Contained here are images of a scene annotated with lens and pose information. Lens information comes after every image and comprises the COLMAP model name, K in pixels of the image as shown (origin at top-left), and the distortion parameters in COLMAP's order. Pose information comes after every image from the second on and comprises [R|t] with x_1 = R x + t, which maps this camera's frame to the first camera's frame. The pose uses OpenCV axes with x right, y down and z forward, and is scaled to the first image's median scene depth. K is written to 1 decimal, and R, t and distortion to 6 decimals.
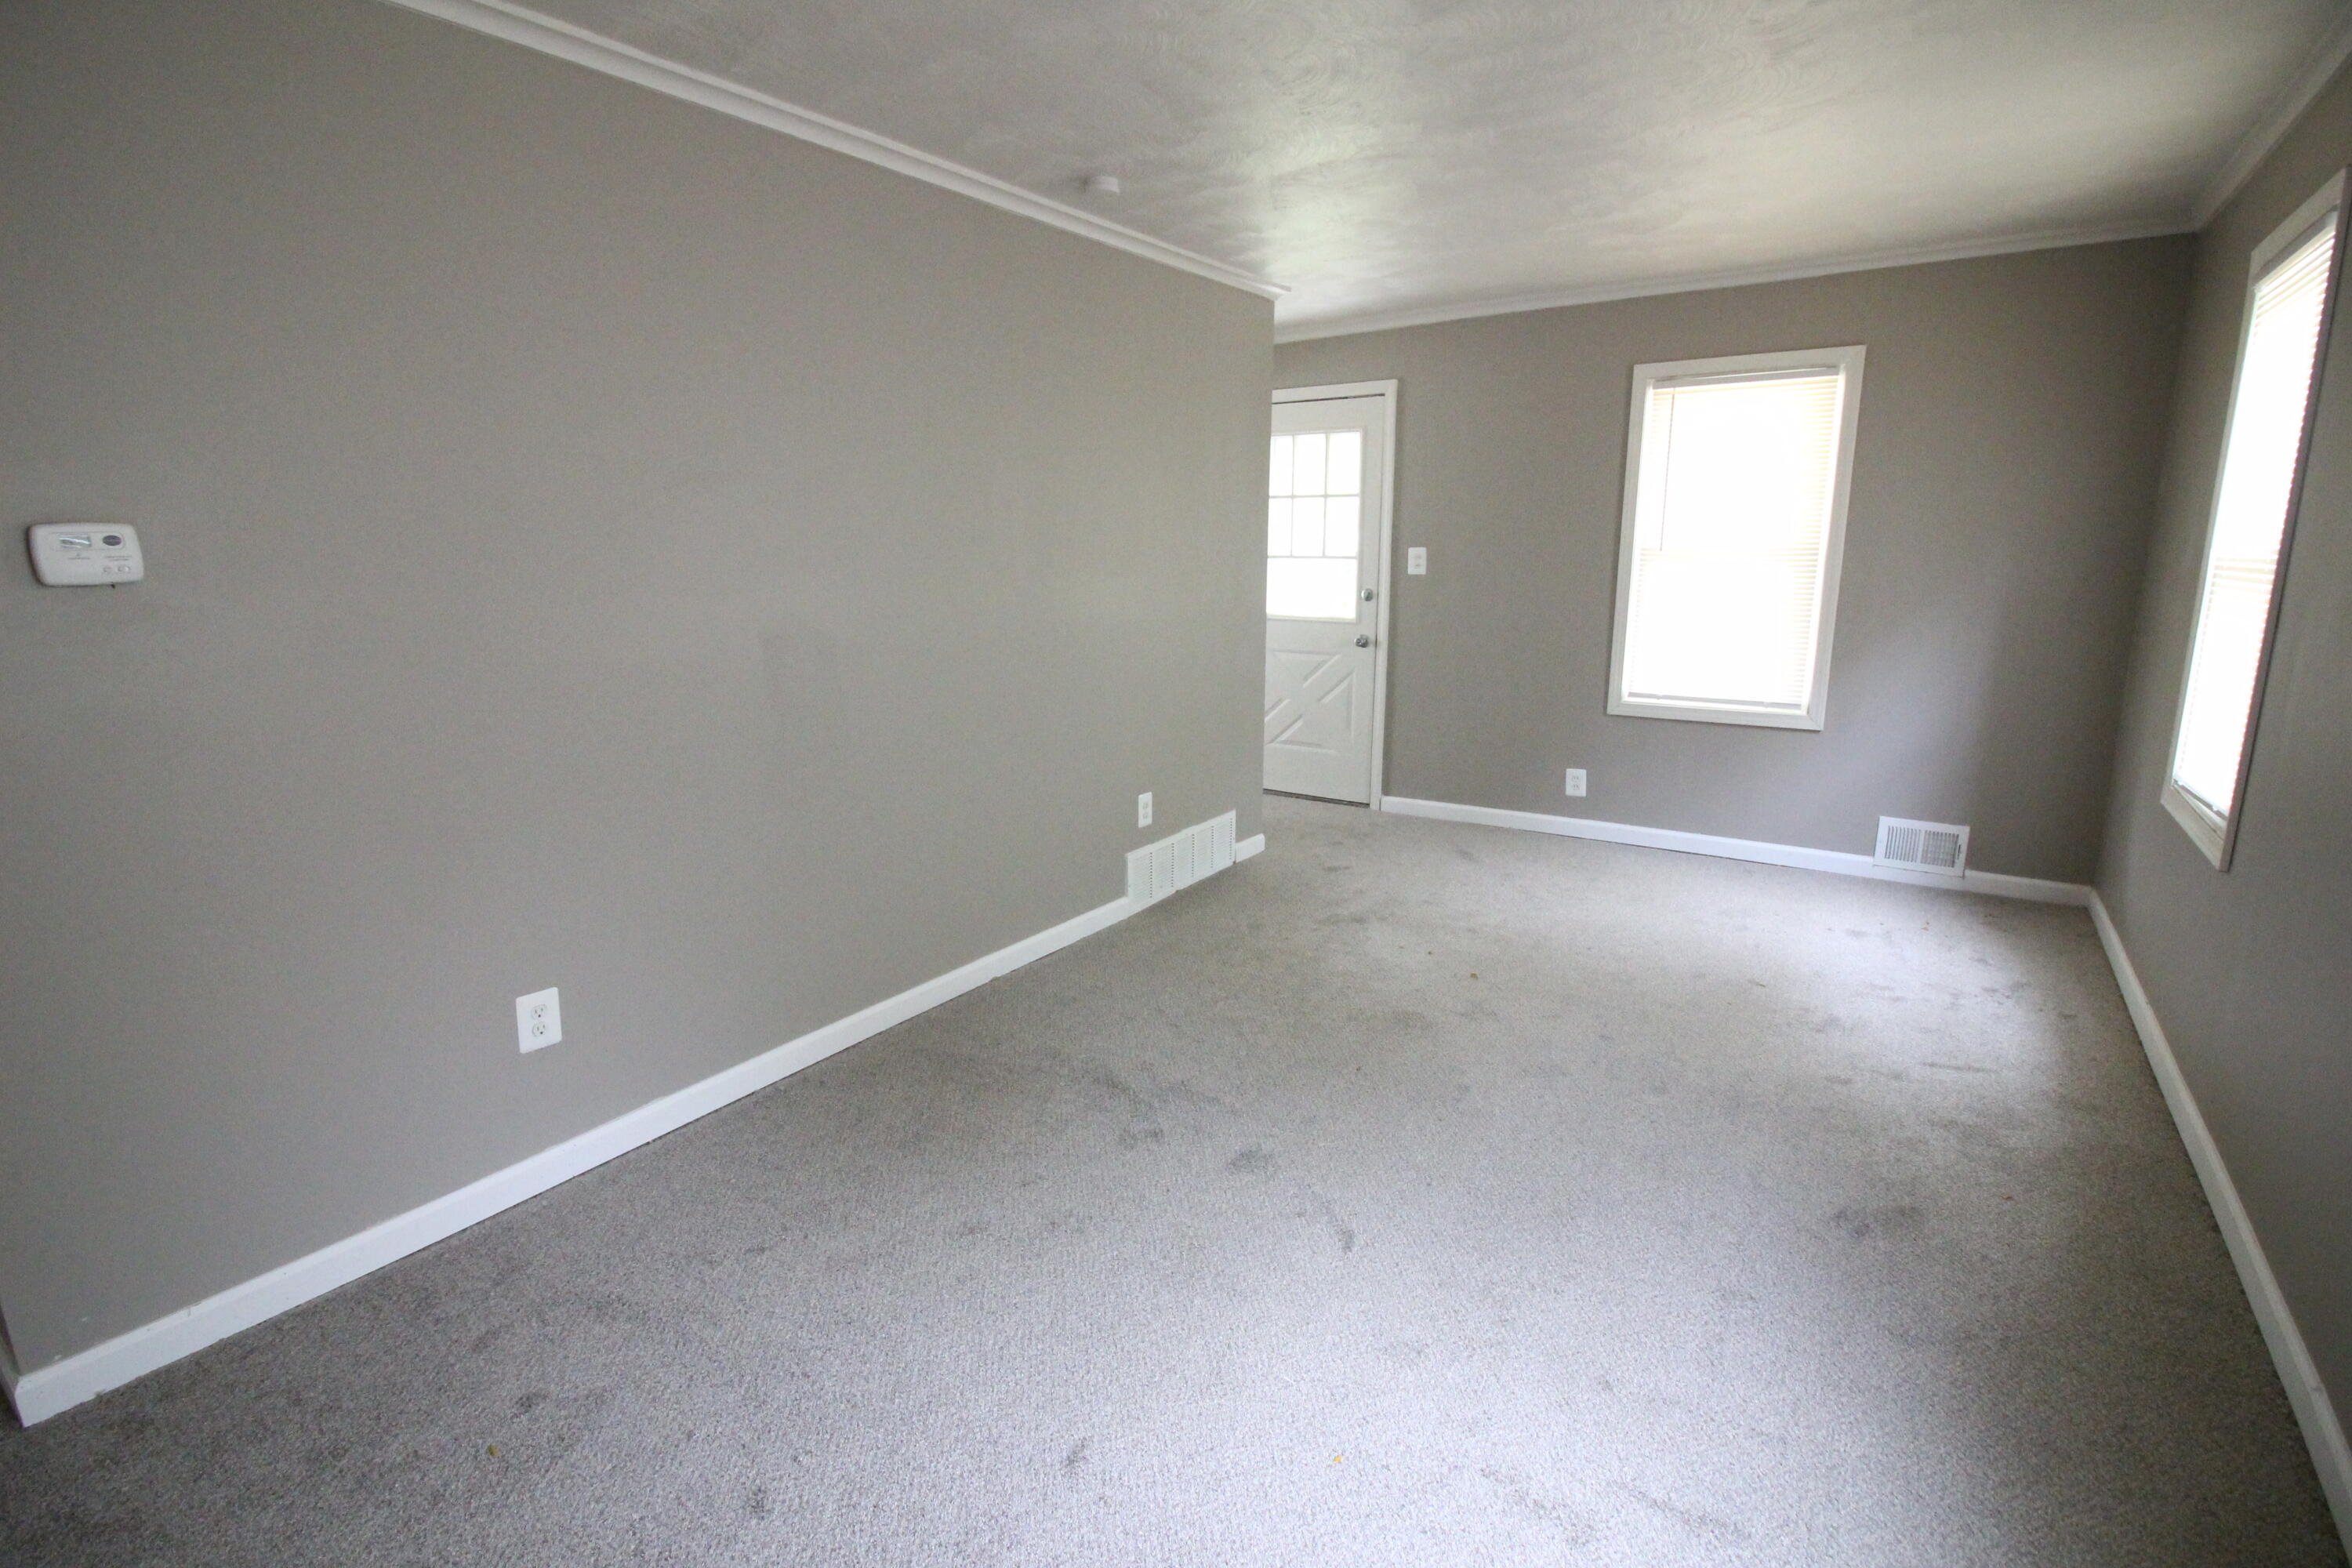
lens RADIAL K [[1112.9, 0, 1168.8], [0, 1112.9, 780.9], [0, 0, 1]] dist [-0.000999, -0.000583]
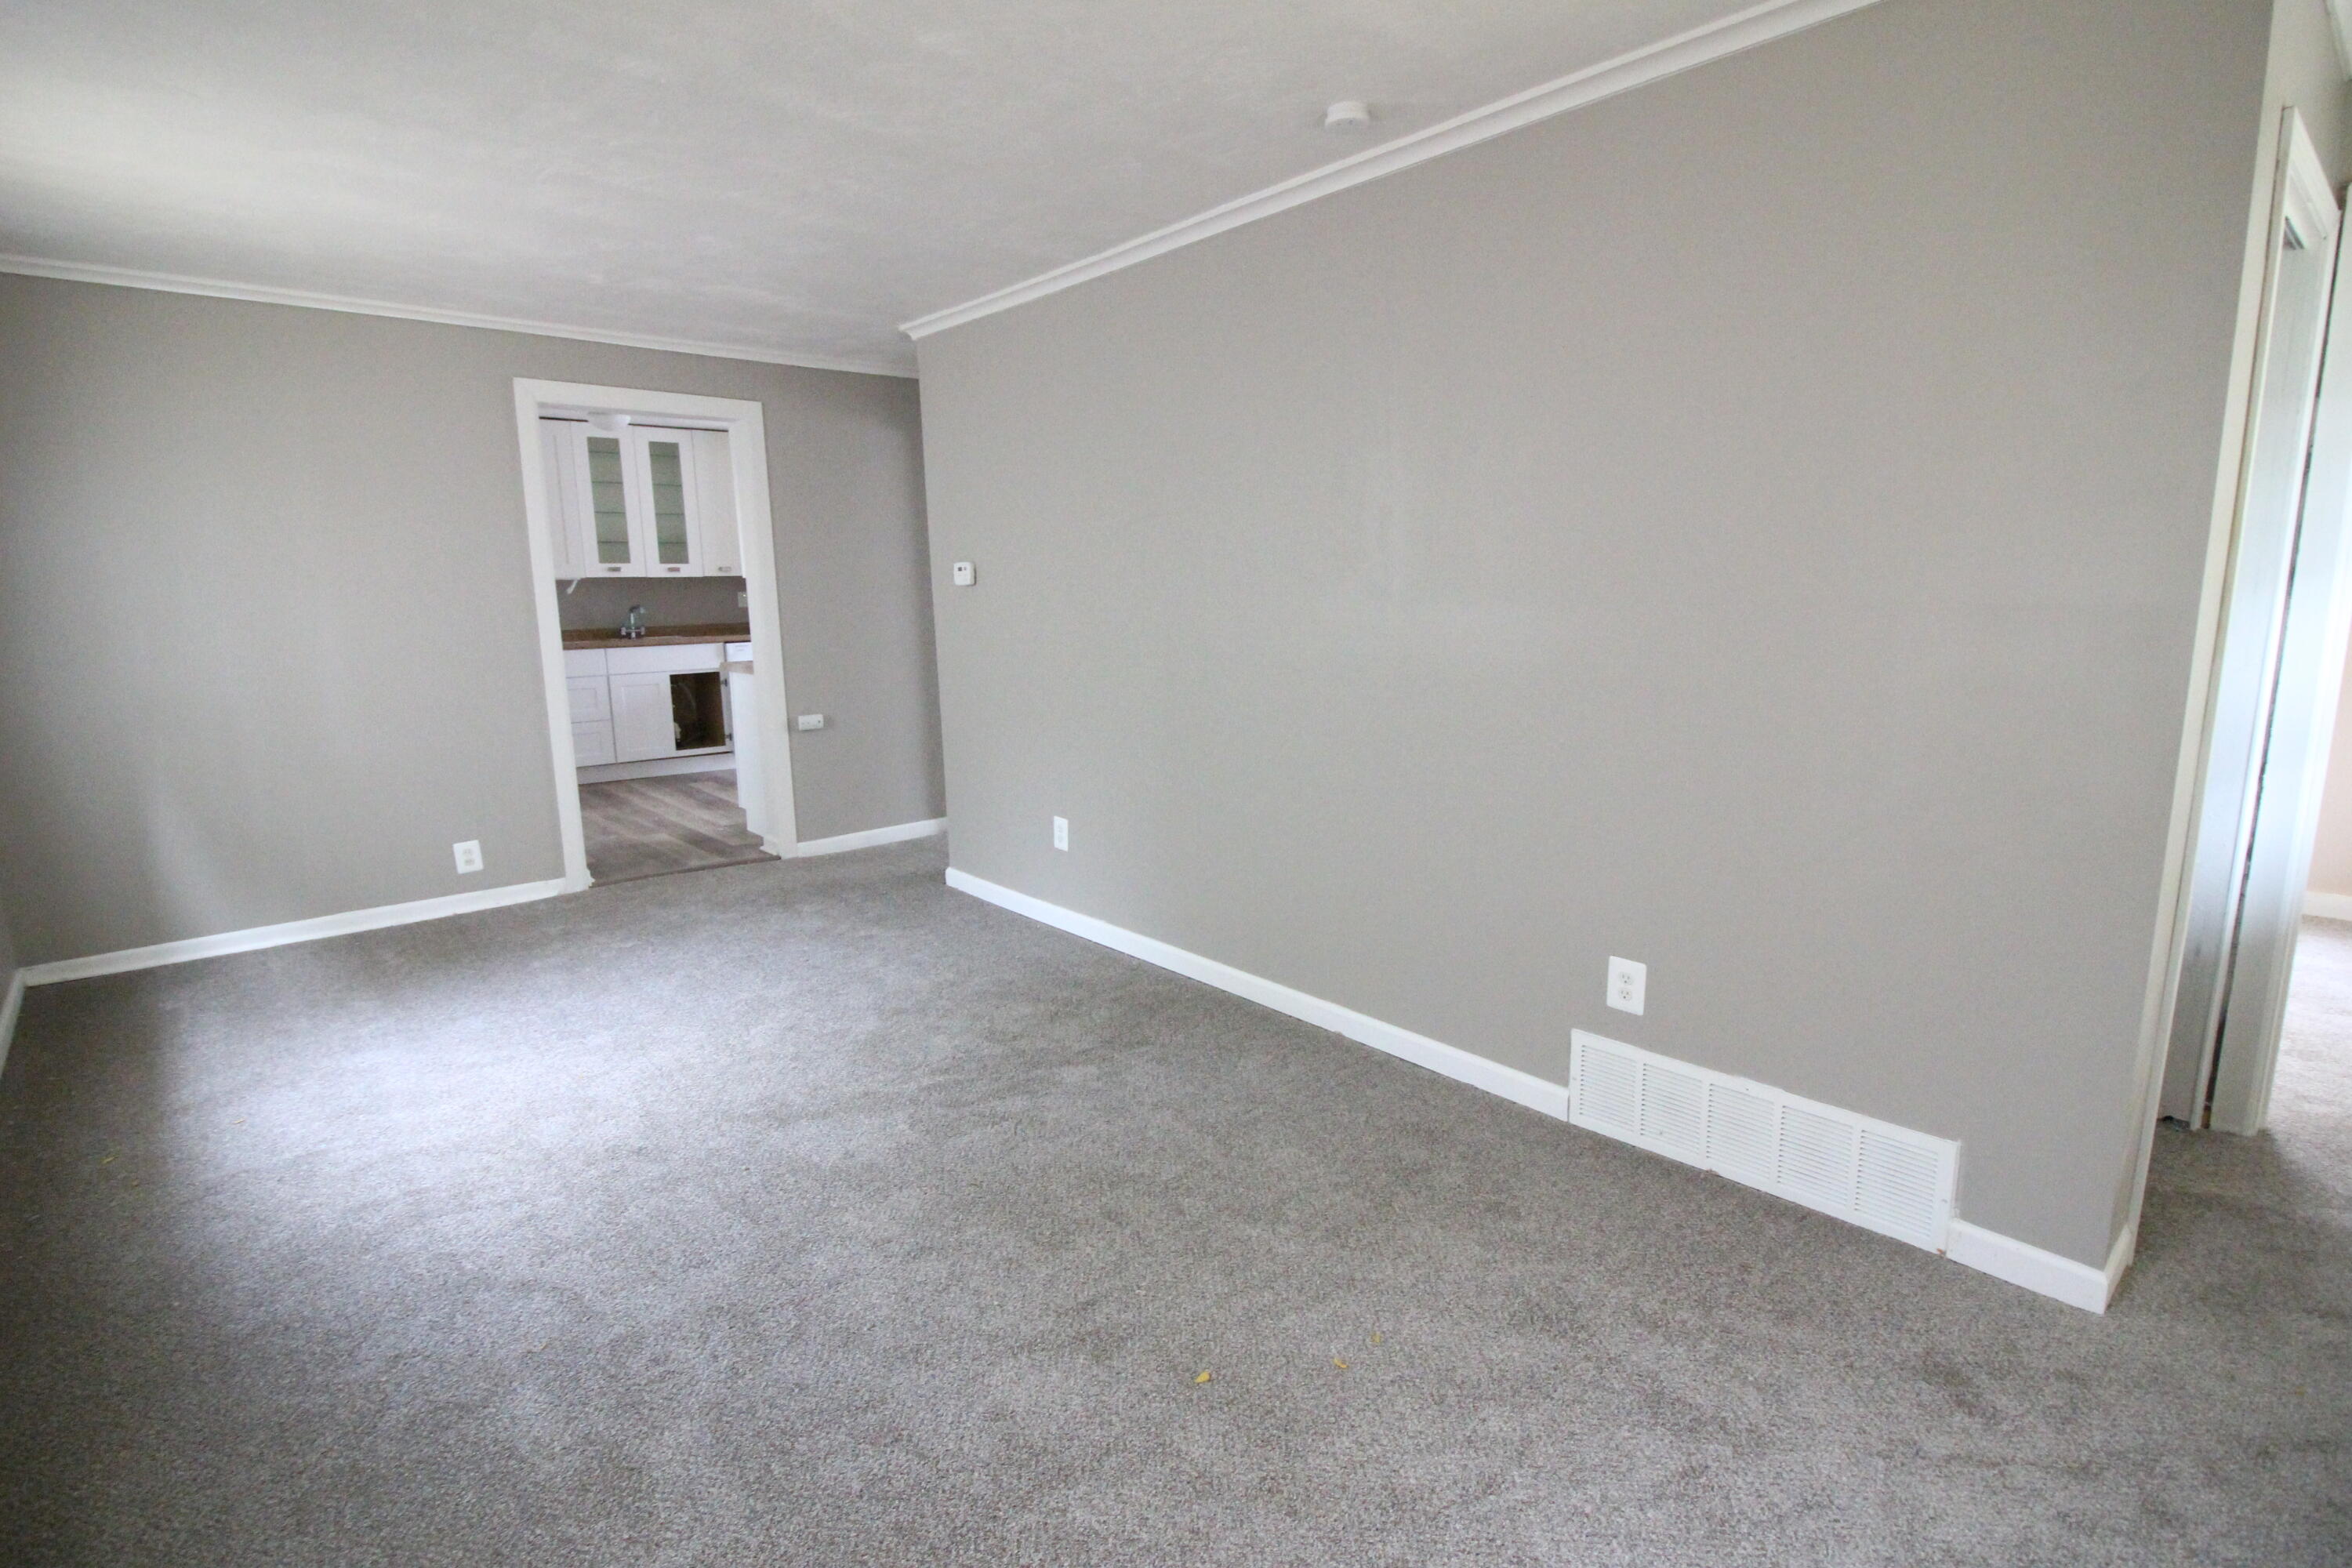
lens RADIAL K [[1073.4, 0, 1178.4], [0, 1073.4, 741.0], [0, 0, 1]] dist [0.000287, 0.000012]
pose [[-0.225145, 0.169790, -0.959417, 0.593881], [-0.176477, 0.961305, 0.211538, -0.189881], [0.958210, 0.216941, -0.186469, 0.862197]]
